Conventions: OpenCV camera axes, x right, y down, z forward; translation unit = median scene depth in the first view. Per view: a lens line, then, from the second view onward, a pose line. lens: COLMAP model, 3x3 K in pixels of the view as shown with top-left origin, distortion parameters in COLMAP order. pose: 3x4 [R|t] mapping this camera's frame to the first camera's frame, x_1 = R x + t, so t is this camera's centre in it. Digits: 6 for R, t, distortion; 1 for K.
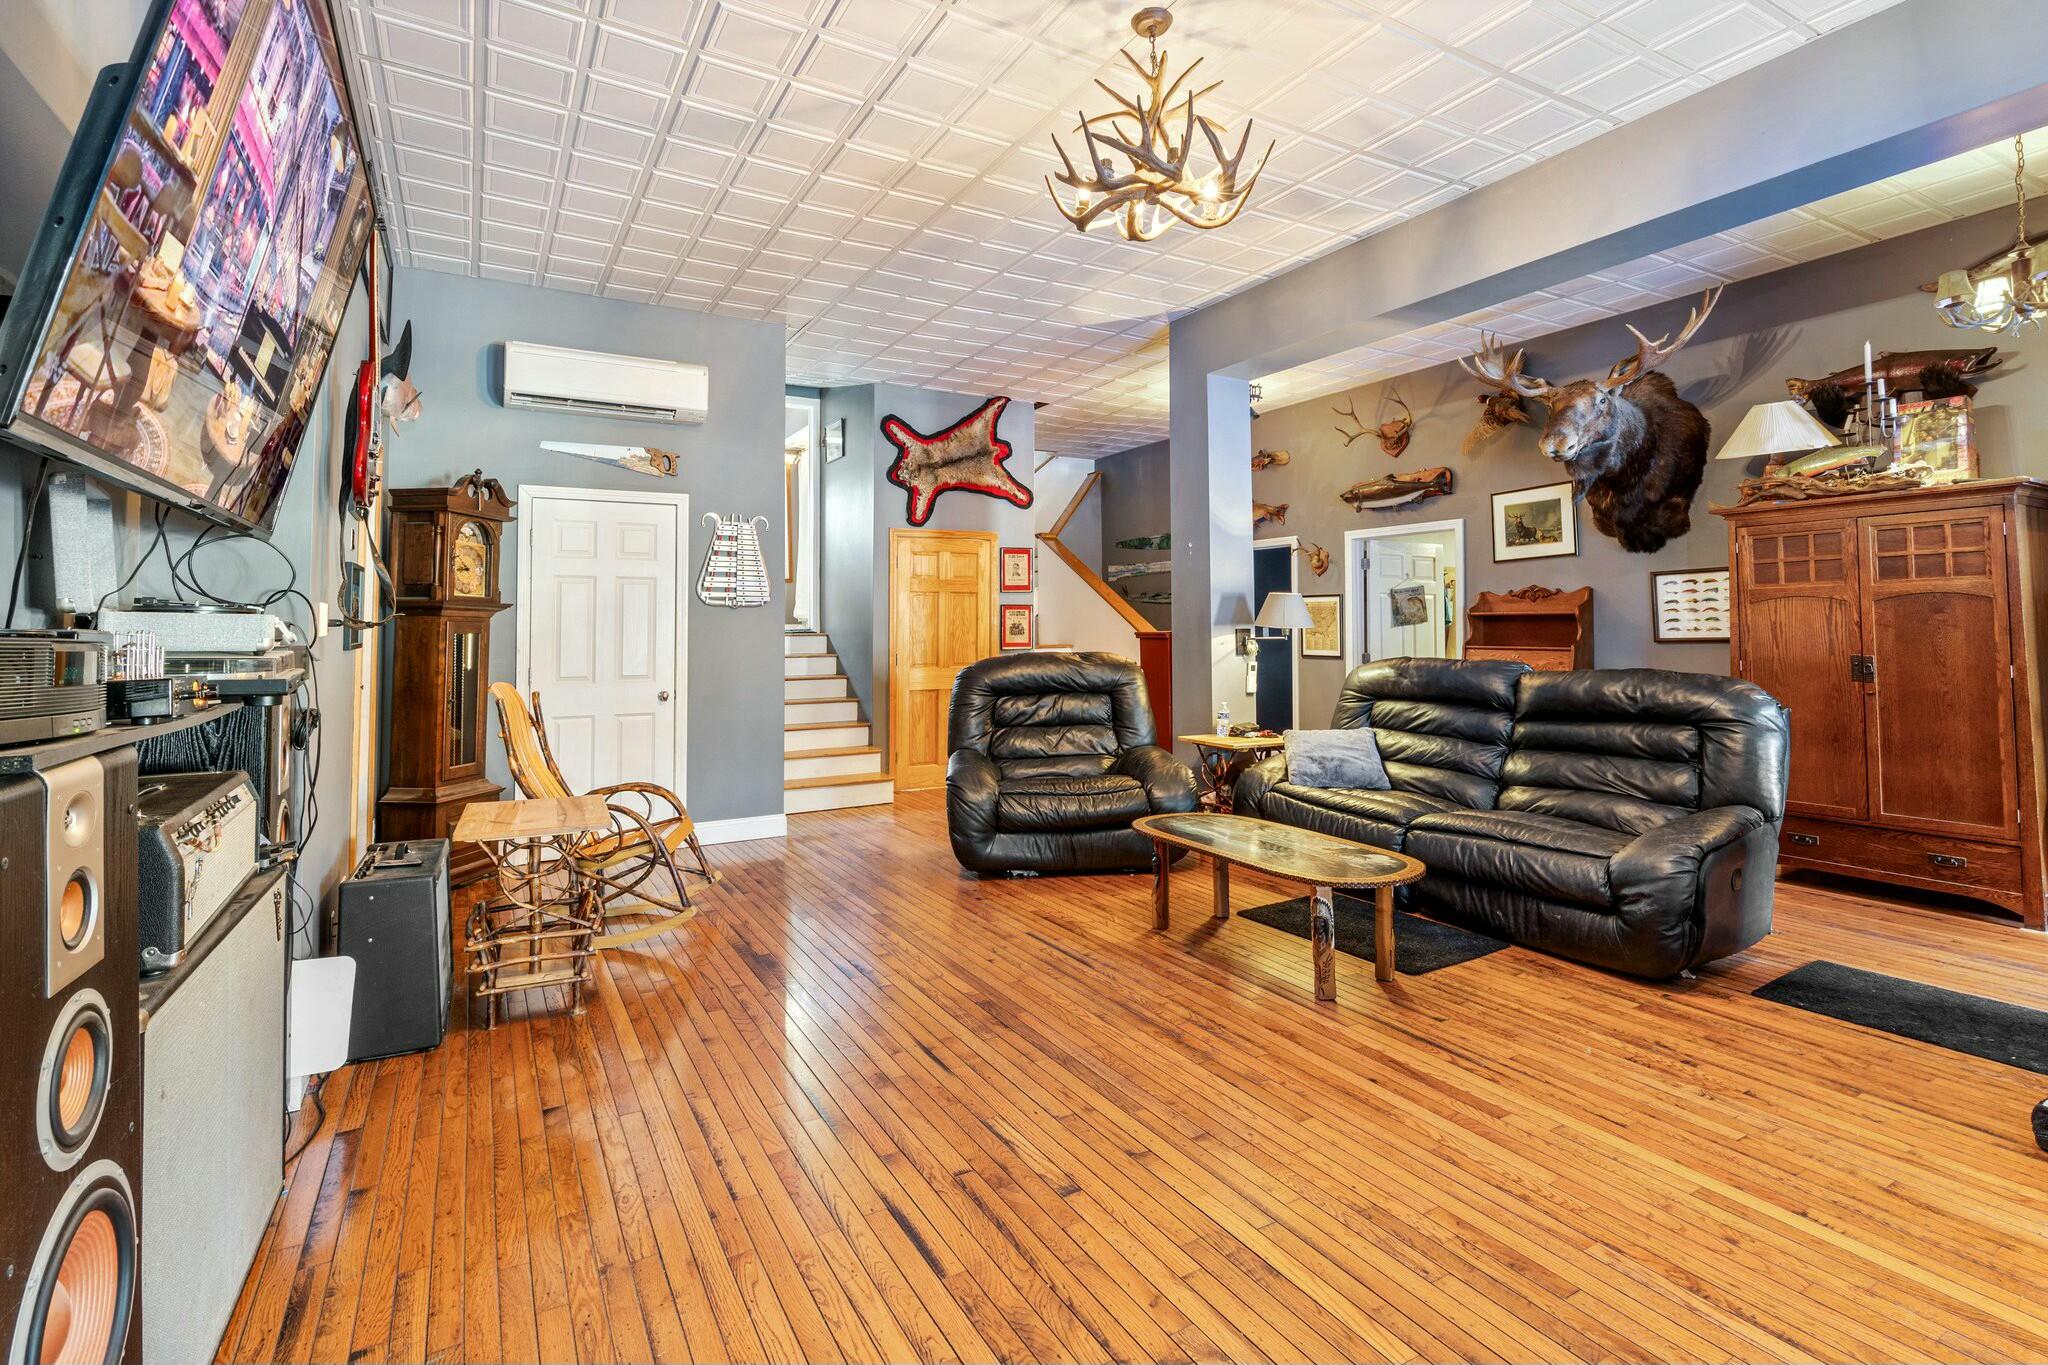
lens RADIAL K [[945.2, 0, 1022.4], [0, 945.2, 628.9], [0, 0, 1]] dist [-0.000318, -0.000060]
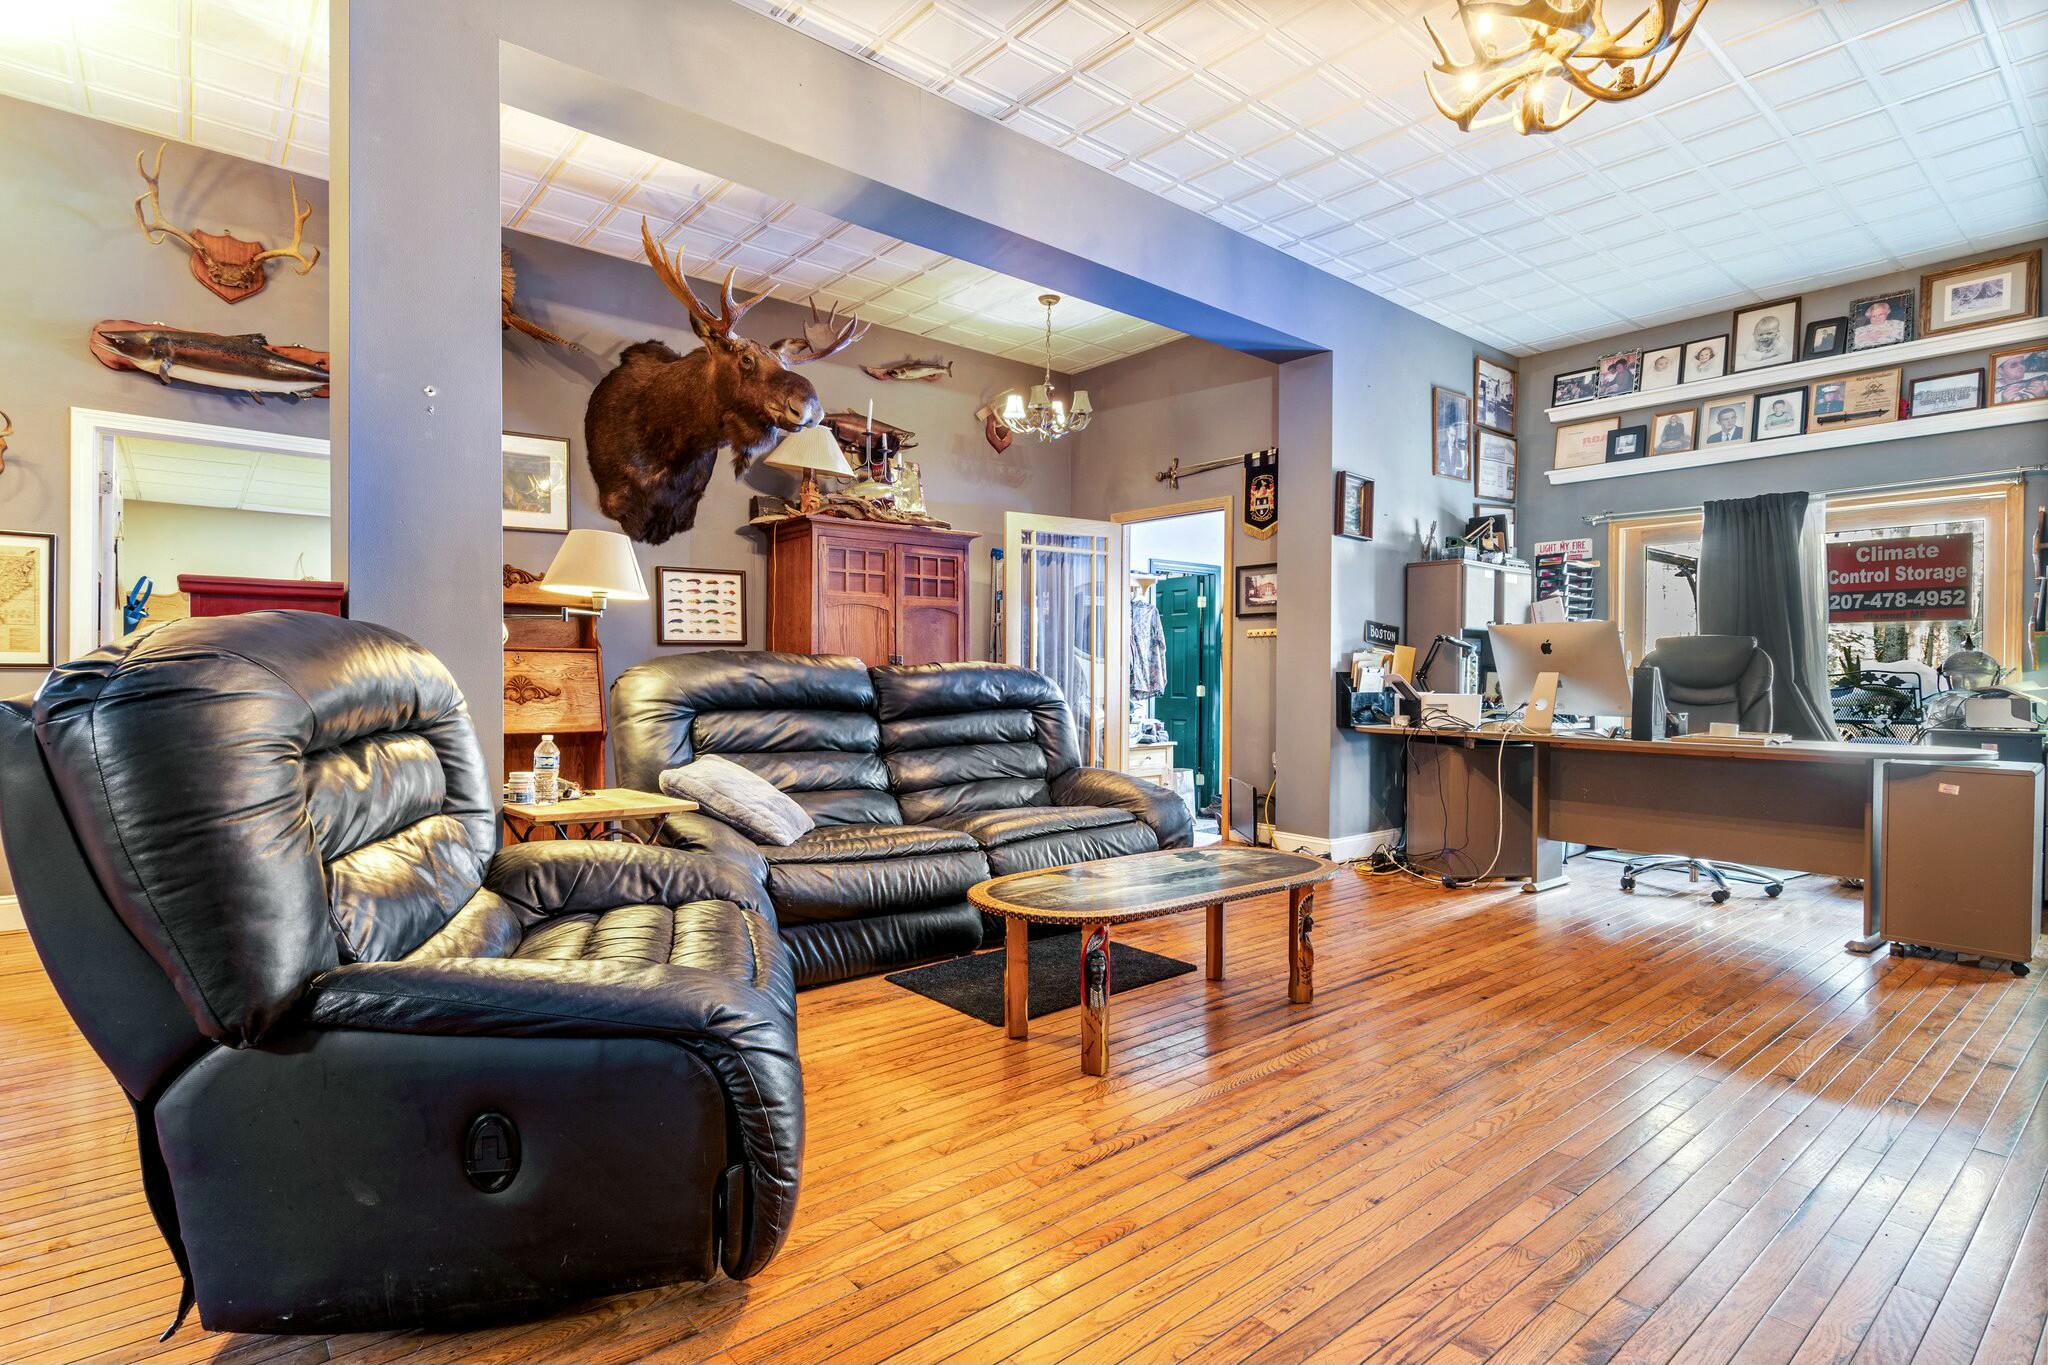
lens RADIAL K [[1027.7, 0, 1021.8], [0, 1027.7, 672.2], [0, 0, 1]] dist [0.025034, 0.000213]
pose [[-0.178543, -0.004679, 0.983921, -0.465636], [-0.009837, 0.999947, 0.002970, 0.043947], [-0.983883, -0.009149, -0.178579, 1.059103]]
